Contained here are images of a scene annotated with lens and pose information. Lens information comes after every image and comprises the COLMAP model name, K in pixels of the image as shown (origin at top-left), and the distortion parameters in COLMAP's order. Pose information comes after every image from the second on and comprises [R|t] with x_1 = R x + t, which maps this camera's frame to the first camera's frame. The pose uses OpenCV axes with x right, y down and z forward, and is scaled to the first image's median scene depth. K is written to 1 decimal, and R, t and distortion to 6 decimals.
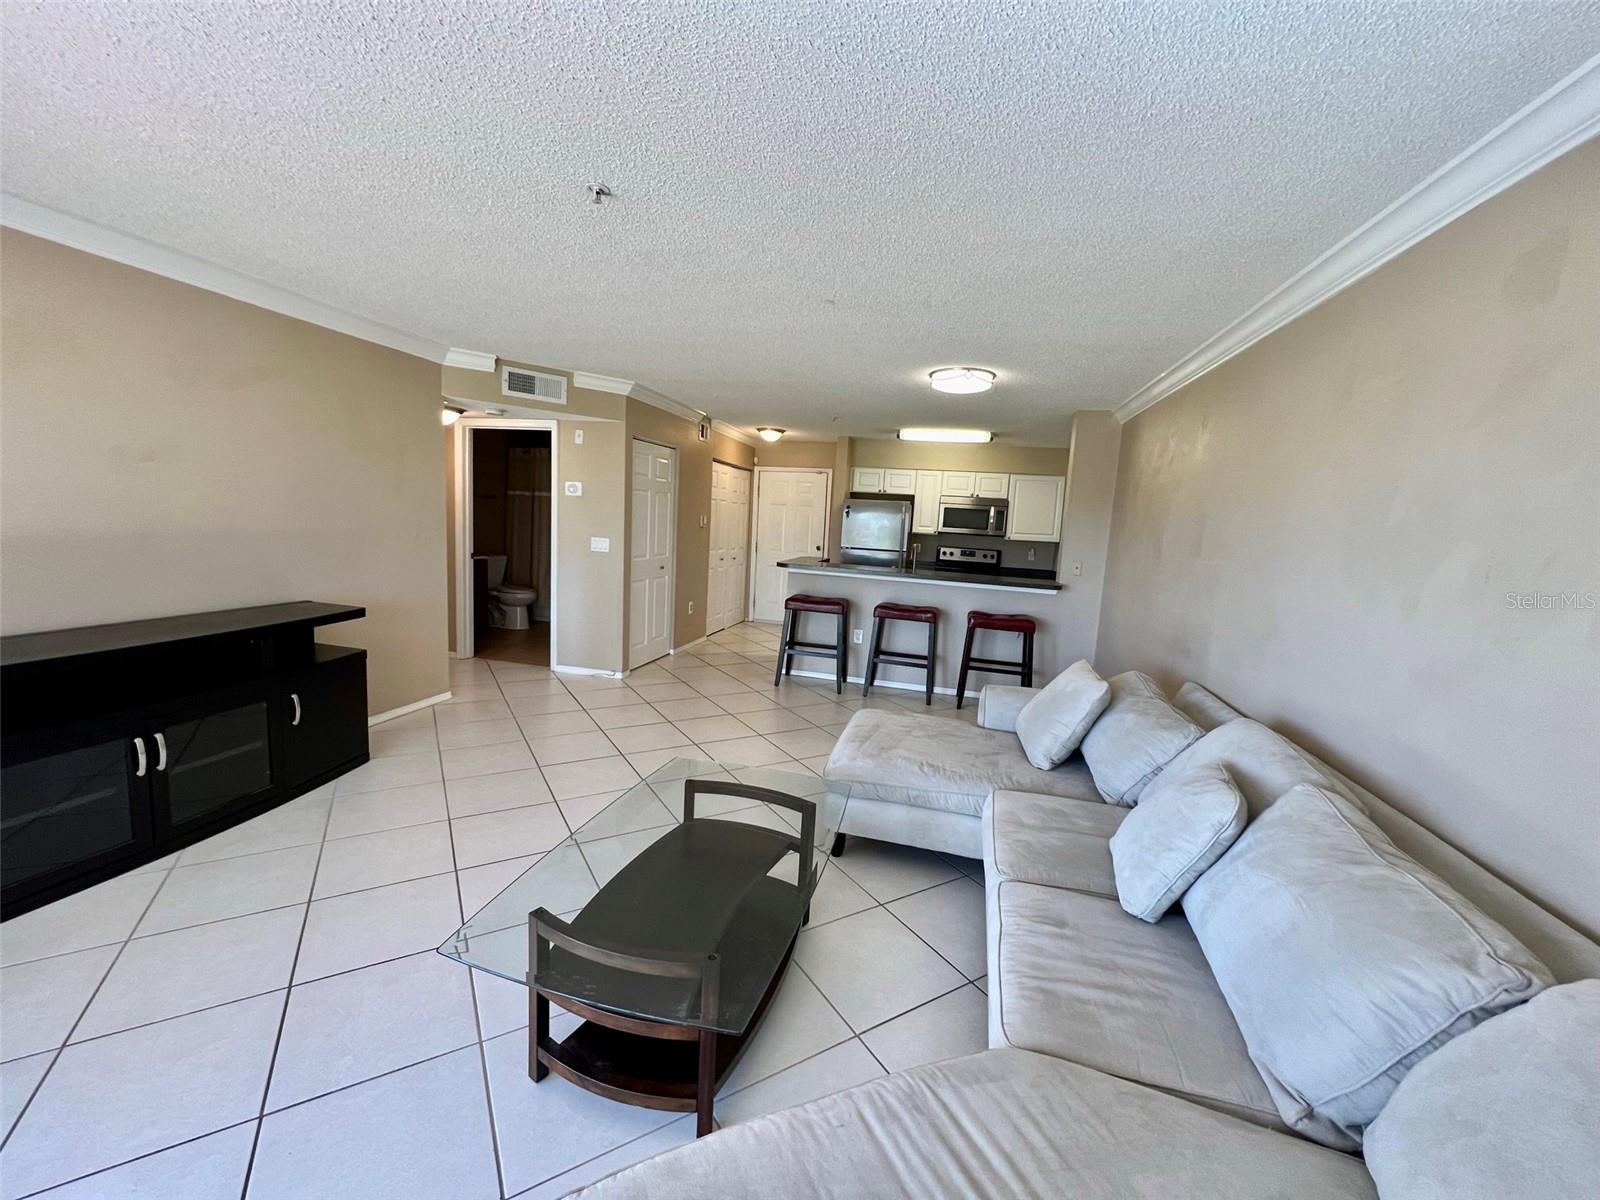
lens RADIAL K [[627.7, 0, 809.7], [0, 627.7, 603.3], [0, 0, 1]] dist [-0.003352, -0.000324]
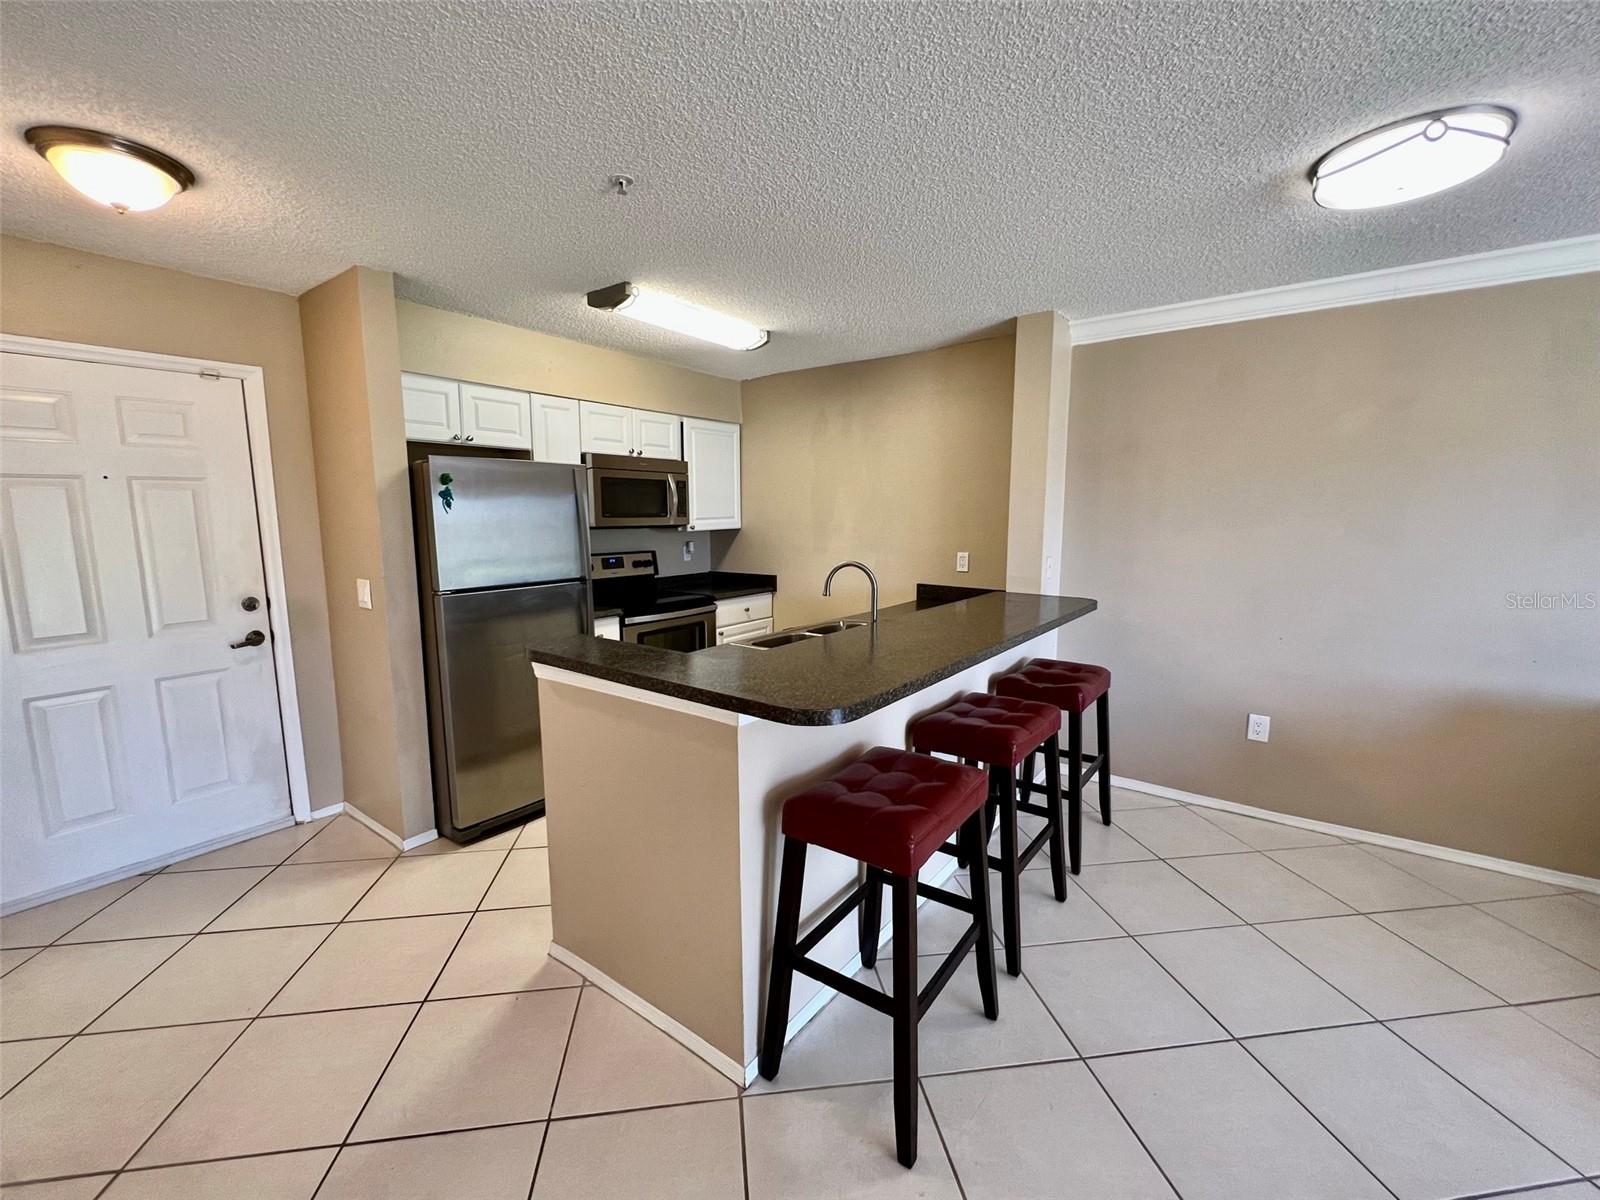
lens RADIAL K [[651.2, 0, 782.4], [0, 651.2, 600.7], [0, 0, 1]] dist [-0.003834, -0.000173]
pose [[0.399815, -0.186853, 0.897348, -0.207570], [0.149150, 0.979215, 0.137446, -0.111514], [-0.904380, 0.078886, 0.419374, 0.695712]]
